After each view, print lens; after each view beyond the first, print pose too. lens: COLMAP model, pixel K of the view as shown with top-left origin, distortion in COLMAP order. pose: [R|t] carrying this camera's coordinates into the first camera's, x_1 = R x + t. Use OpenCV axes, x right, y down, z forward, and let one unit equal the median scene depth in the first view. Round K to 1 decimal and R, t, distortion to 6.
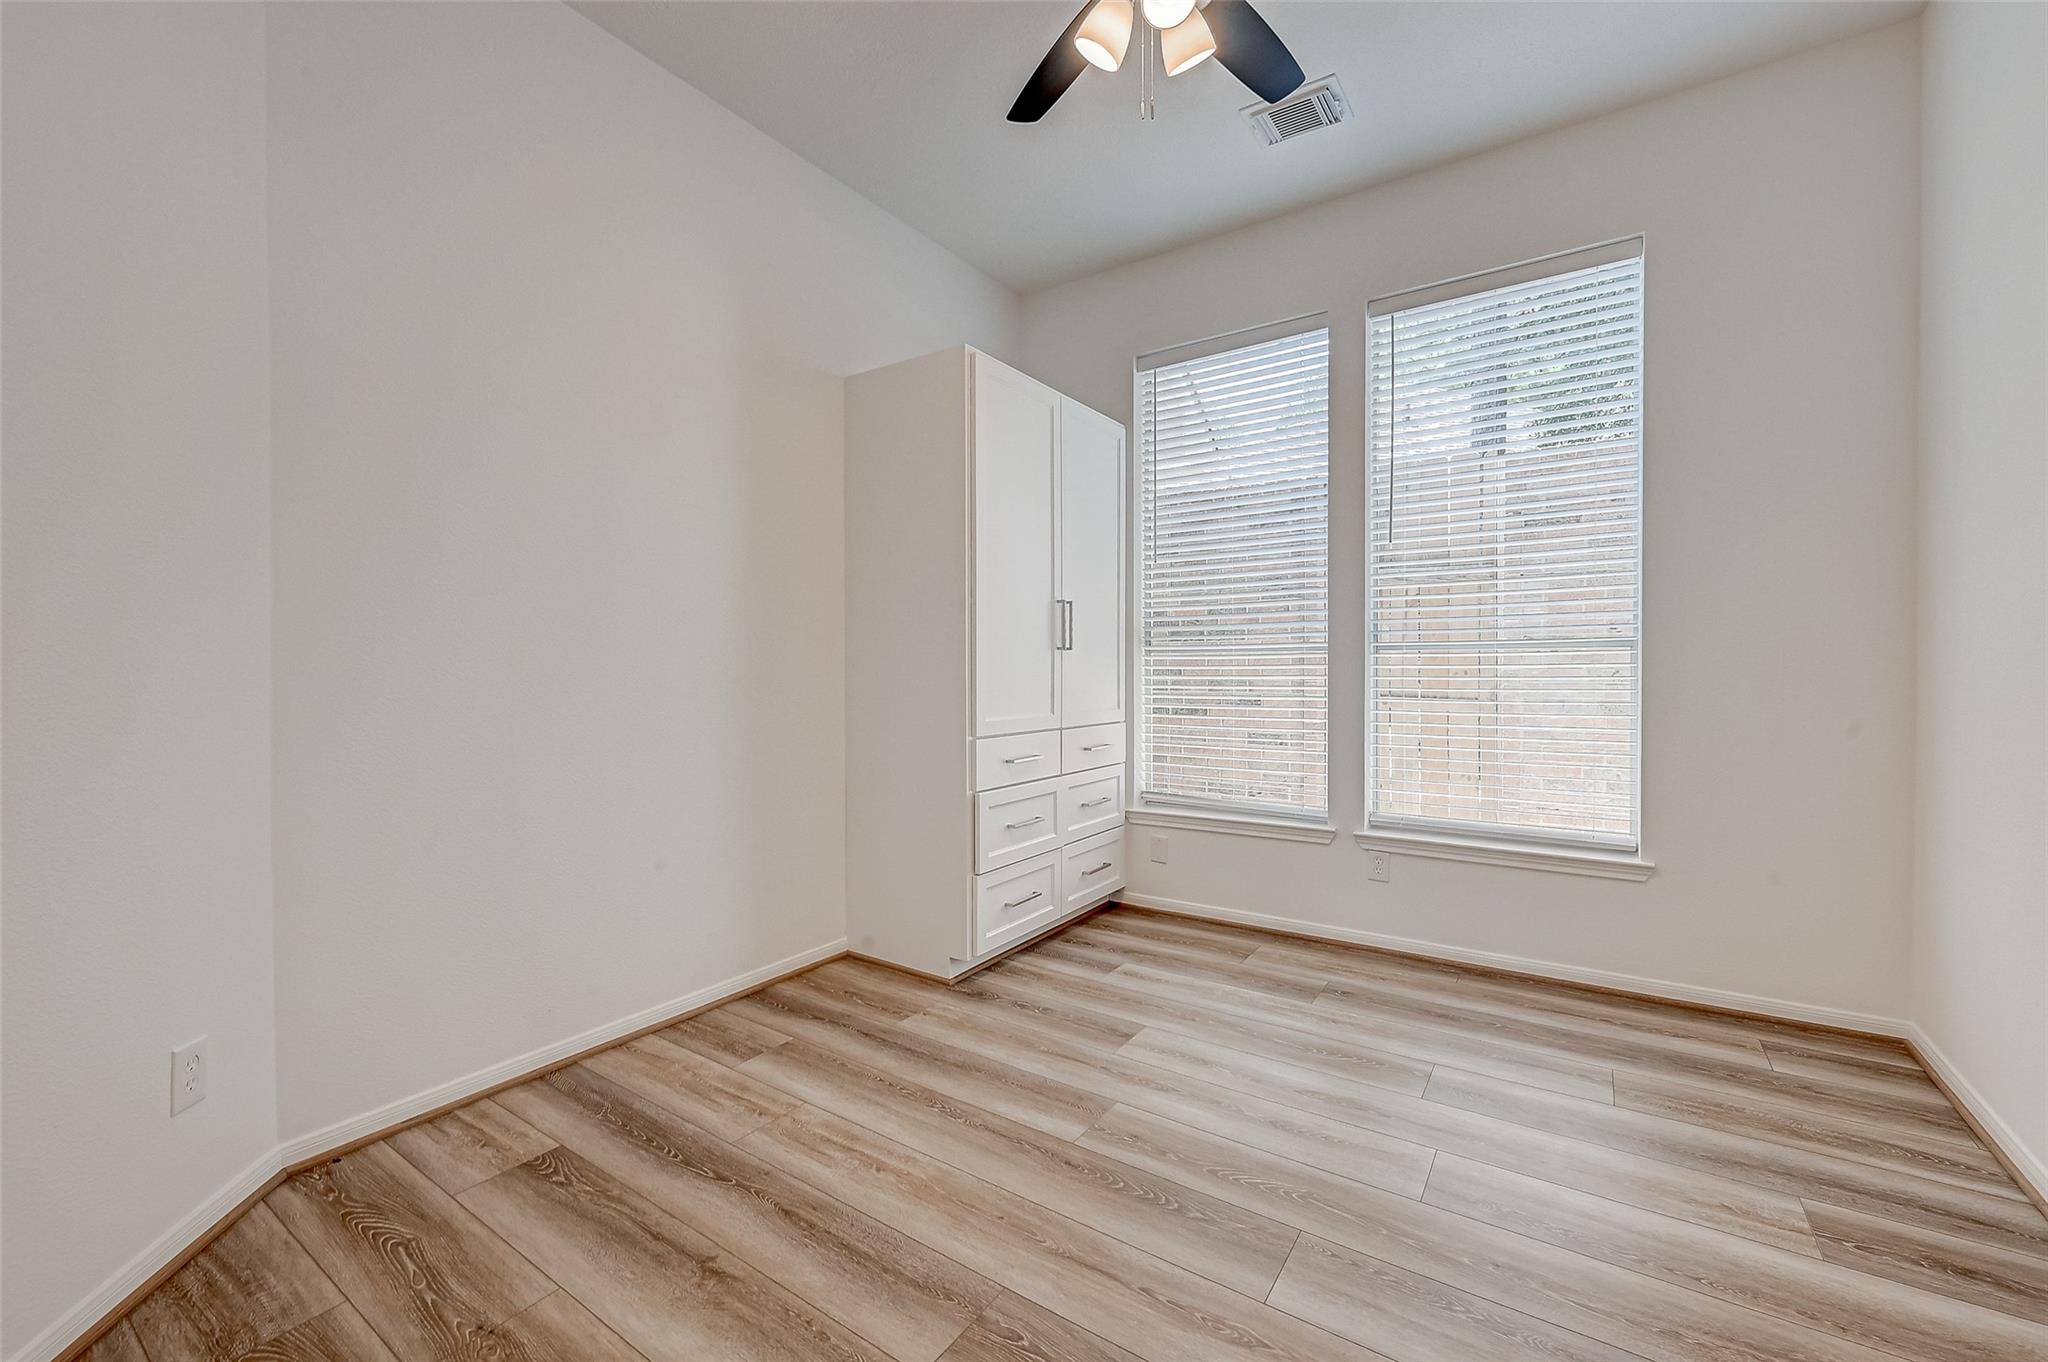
lens RADIAL K [[826.8, 0, 1009.2], [0, 826.8, 674.3], [0, 0, 1]] dist [0.001200, -0.000754]
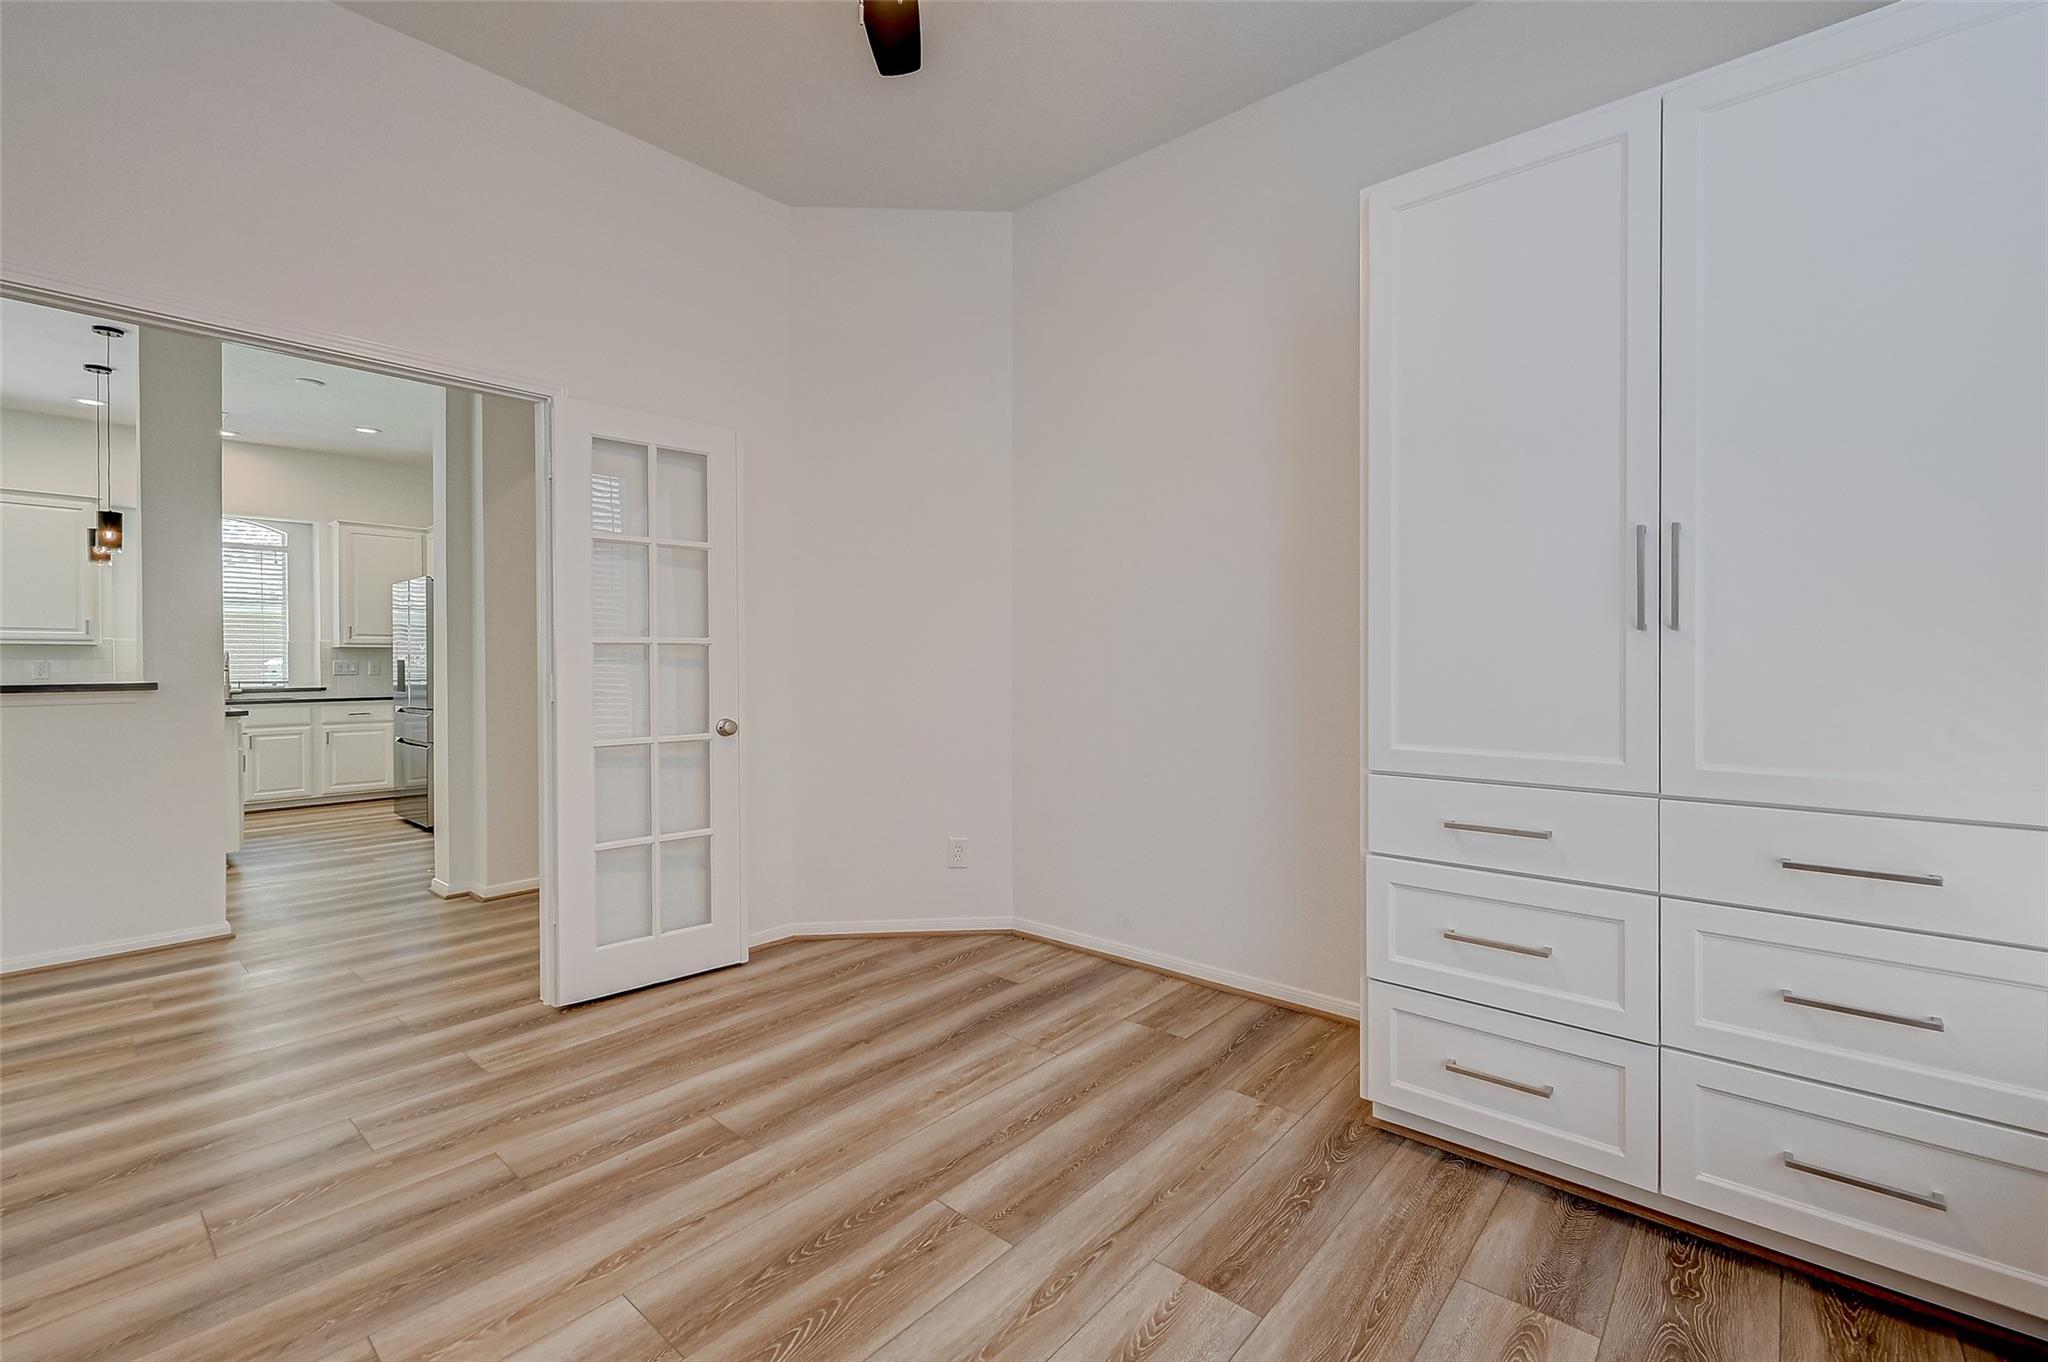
lens RADIAL K [[826.8, 0, 1060.4], [0, 826.8, 668.7], [0, 0, 1]] dist [0.001200, -0.000754]
pose [[-0.066497, 0.009807, -0.997738, 0.774767], [-0.006240, 0.999928, 0.010244, -0.010894], [0.997767, 0.006907, -0.066431, 0.970514]]
